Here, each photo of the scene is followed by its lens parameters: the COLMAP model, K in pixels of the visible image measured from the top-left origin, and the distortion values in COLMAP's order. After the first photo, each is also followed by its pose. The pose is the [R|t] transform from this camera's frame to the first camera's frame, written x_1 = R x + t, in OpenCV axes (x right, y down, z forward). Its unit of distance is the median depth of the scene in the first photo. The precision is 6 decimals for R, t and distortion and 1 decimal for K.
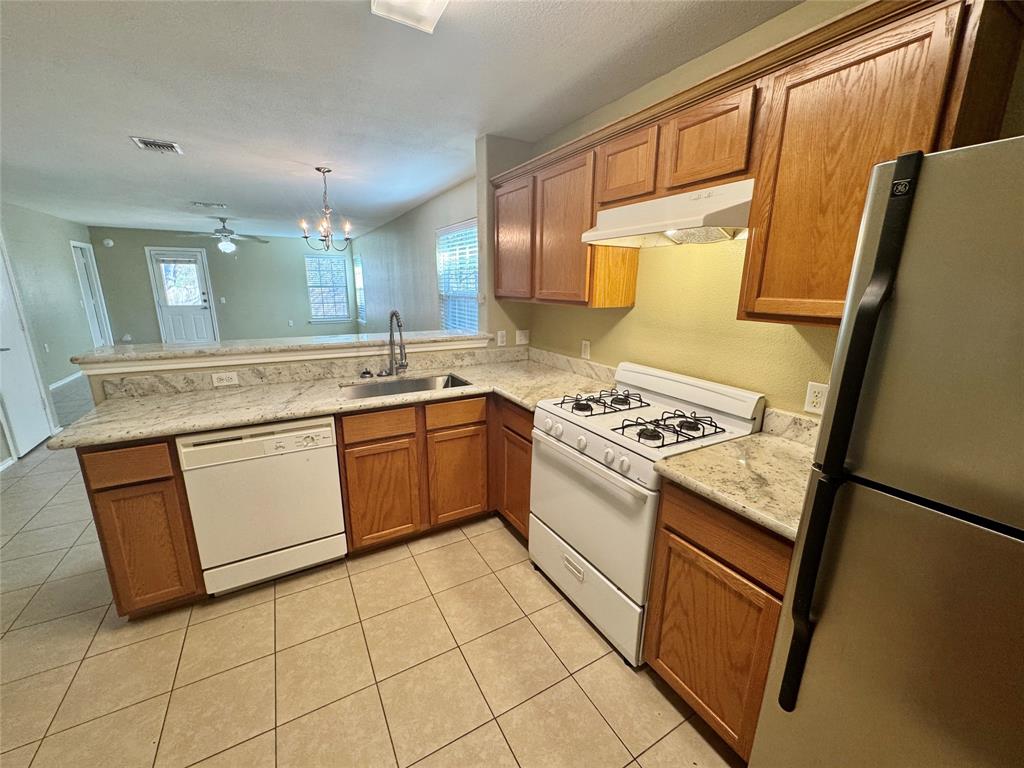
lens RADIAL K [[410.2, 0, 514.4], [0, 410.2, 385.2], [0, 0, 1]] dist [-0.002008, 0.000071]
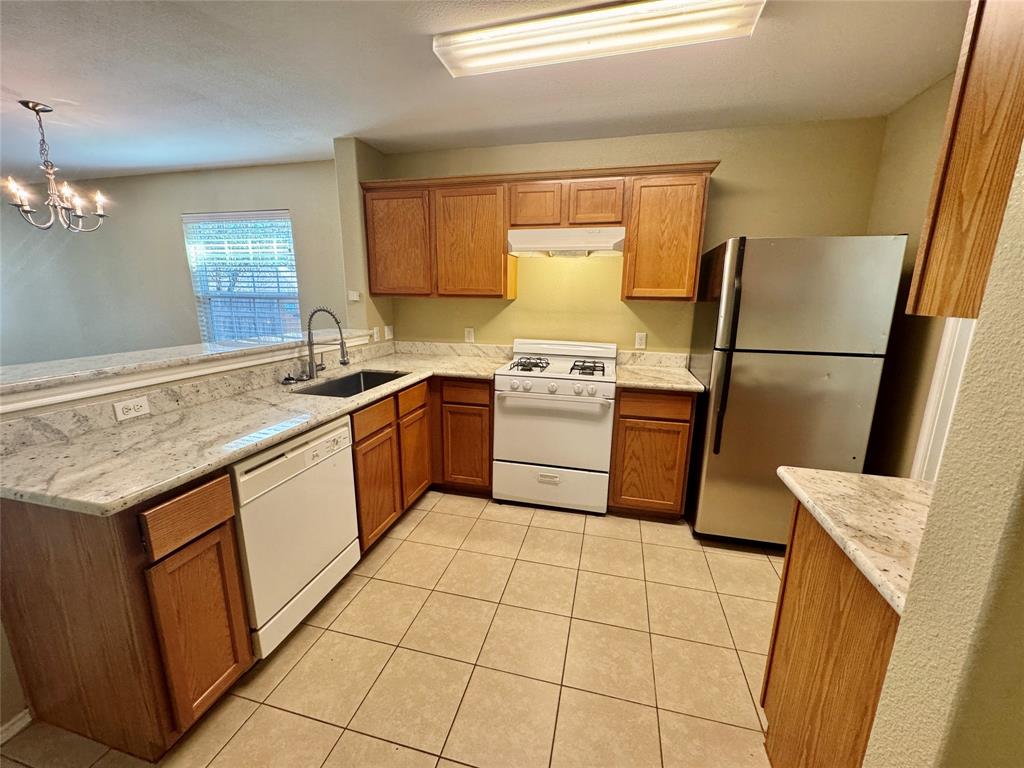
lens RADIAL K [[410.2, 0, 515.7], [0, 410.2, 386.4], [0, 0, 1]] dist [-0.002008, 0.000071]
pose [[0.685953, -0.162668, 0.709230, -0.743415], [0.170337, 0.983507, 0.060828, 0.017126], [-0.707428, 0.079083, 0.702348, 0.038954]]
